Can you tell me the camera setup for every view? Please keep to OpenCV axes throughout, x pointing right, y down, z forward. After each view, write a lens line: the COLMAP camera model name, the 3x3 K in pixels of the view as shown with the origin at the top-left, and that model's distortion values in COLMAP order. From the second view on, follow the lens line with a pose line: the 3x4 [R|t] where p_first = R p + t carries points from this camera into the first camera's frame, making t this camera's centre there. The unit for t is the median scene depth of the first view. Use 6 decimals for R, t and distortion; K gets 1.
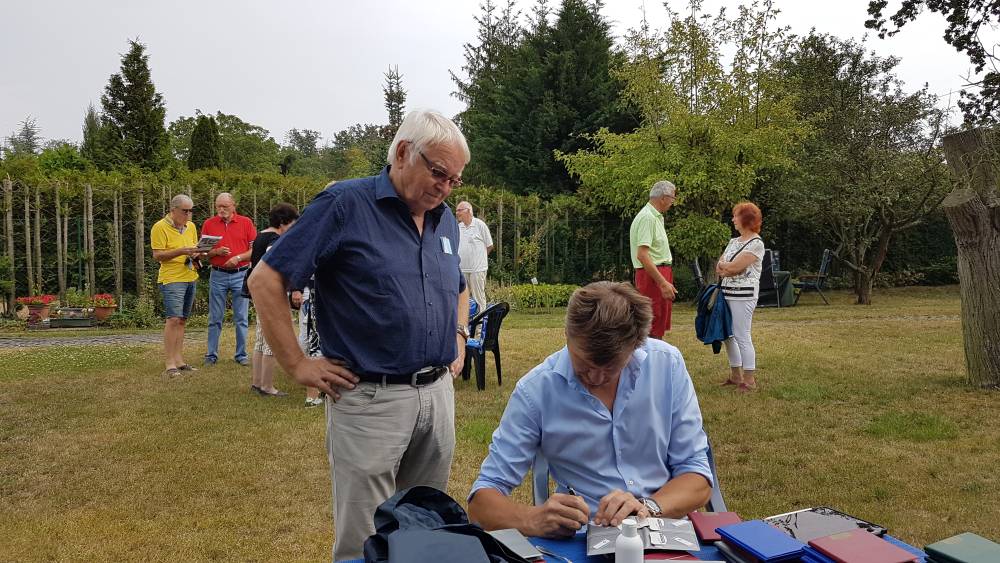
lens RADIAL K [[746.5, 0, 509.4], [0, 746.5, 287.2], [0, 0, 1]] dist [0.074752, -0.086467]
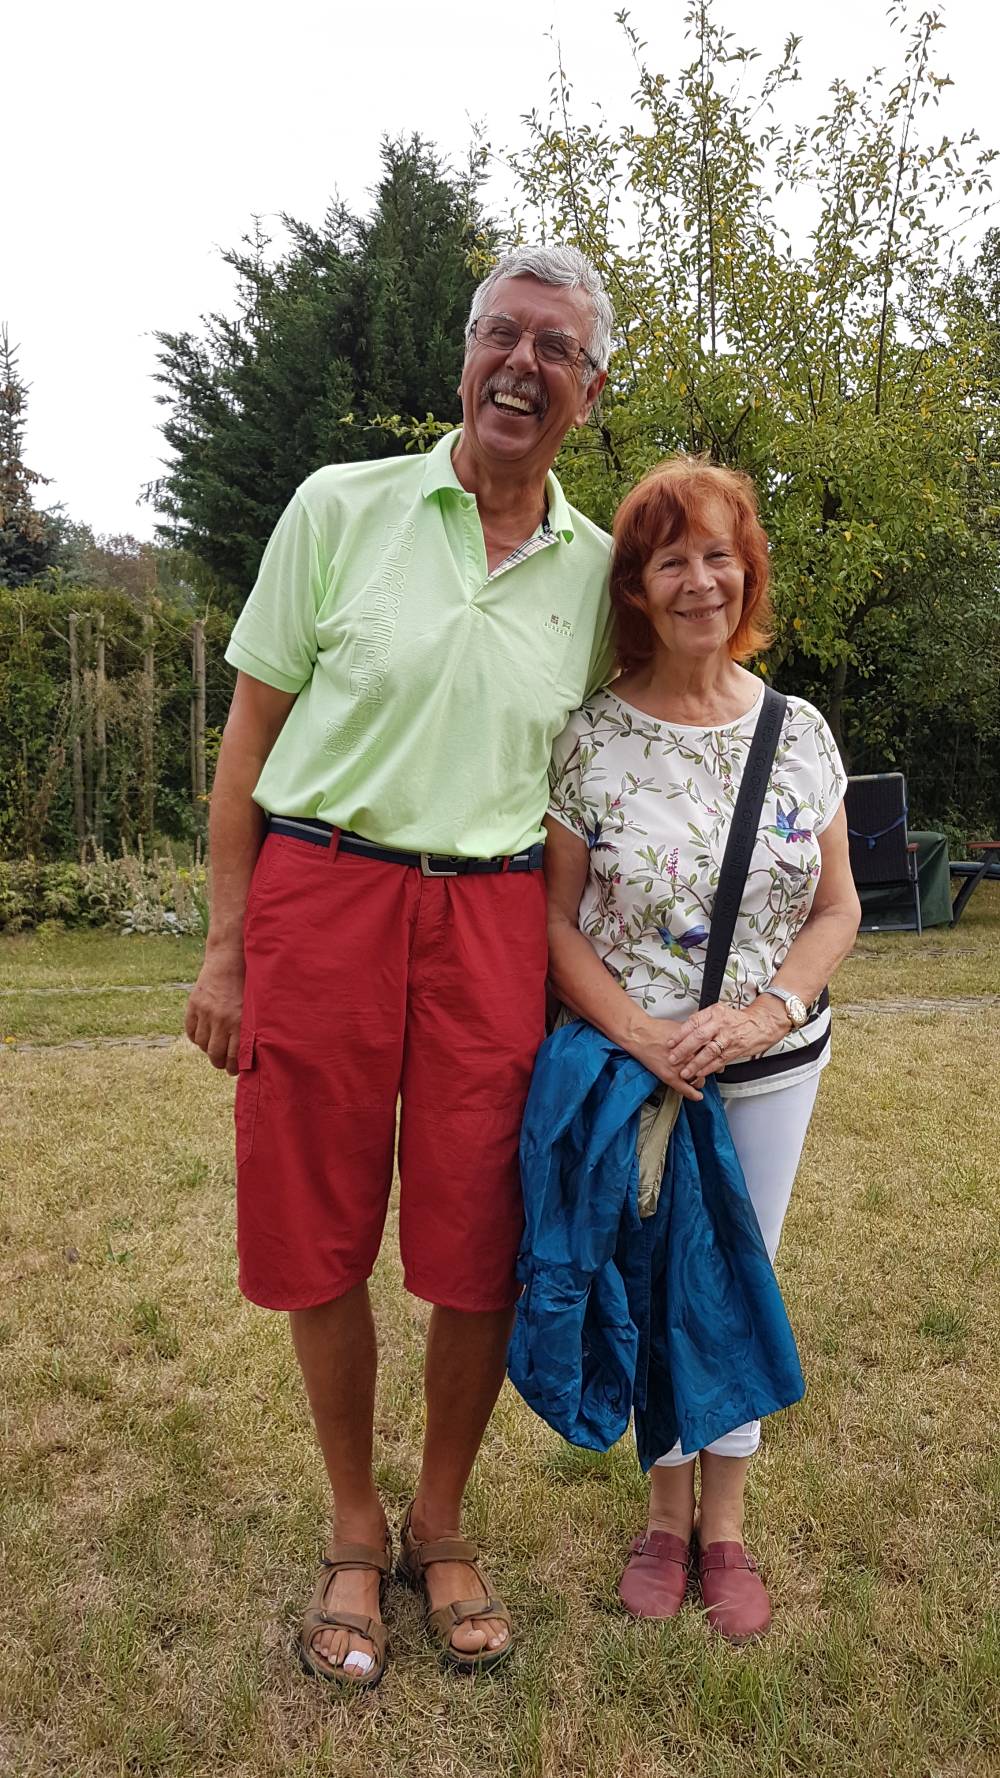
lens RADIAL K [[1327.3, 0, 483.4], [0, 1327.3, 844.5], [0, 0, 1]] dist [0.074752, -0.086467]
pose [[0.995992, 0.012665, 0.088543, 0.090040], [-0.013211, 0.999897, 0.005582, -0.017469], [-0.088463, -0.006729, 0.996057, 0.381277]]
